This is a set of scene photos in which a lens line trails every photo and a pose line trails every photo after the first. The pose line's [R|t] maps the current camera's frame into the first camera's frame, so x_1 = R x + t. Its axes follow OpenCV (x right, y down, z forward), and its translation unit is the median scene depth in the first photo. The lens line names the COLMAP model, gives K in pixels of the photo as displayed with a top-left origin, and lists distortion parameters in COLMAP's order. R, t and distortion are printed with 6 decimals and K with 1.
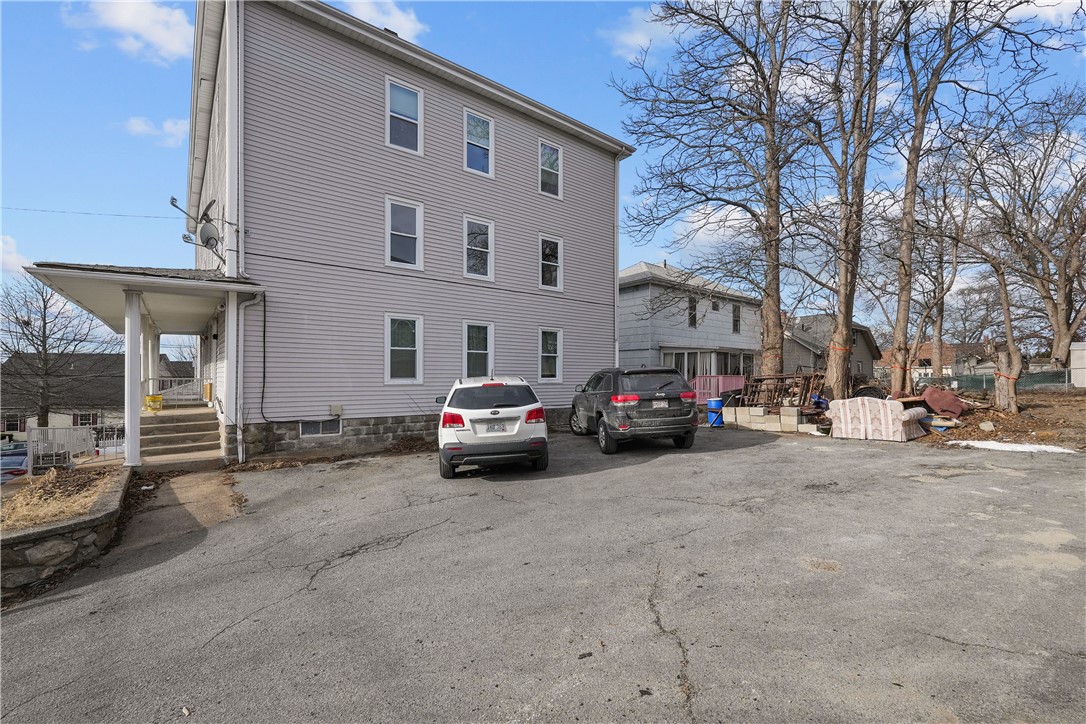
lens RADIAL K [[462.3, 0, 540.6], [0, 462.3, 370.7], [0, 0, 1]] dist [-0.004726, 0.002309]
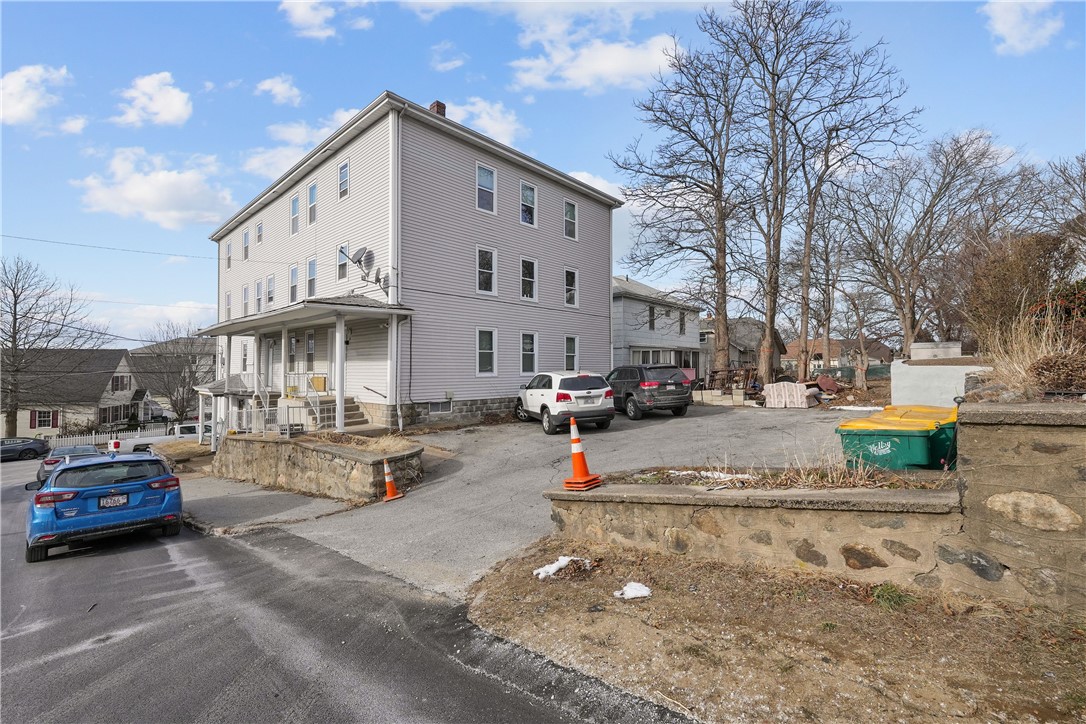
lens RADIAL K [[462.3, 0, 539.5], [0, 462.3, 352.8], [0, 0, 1]] dist [-0.004726, 0.002309]
pose [[0.988587, -0.000592, 0.150652, -0.340976], [0.003947, 0.999751, -0.021975, -0.011380], [-0.150601, 0.022319, 0.988343, -0.413875]]
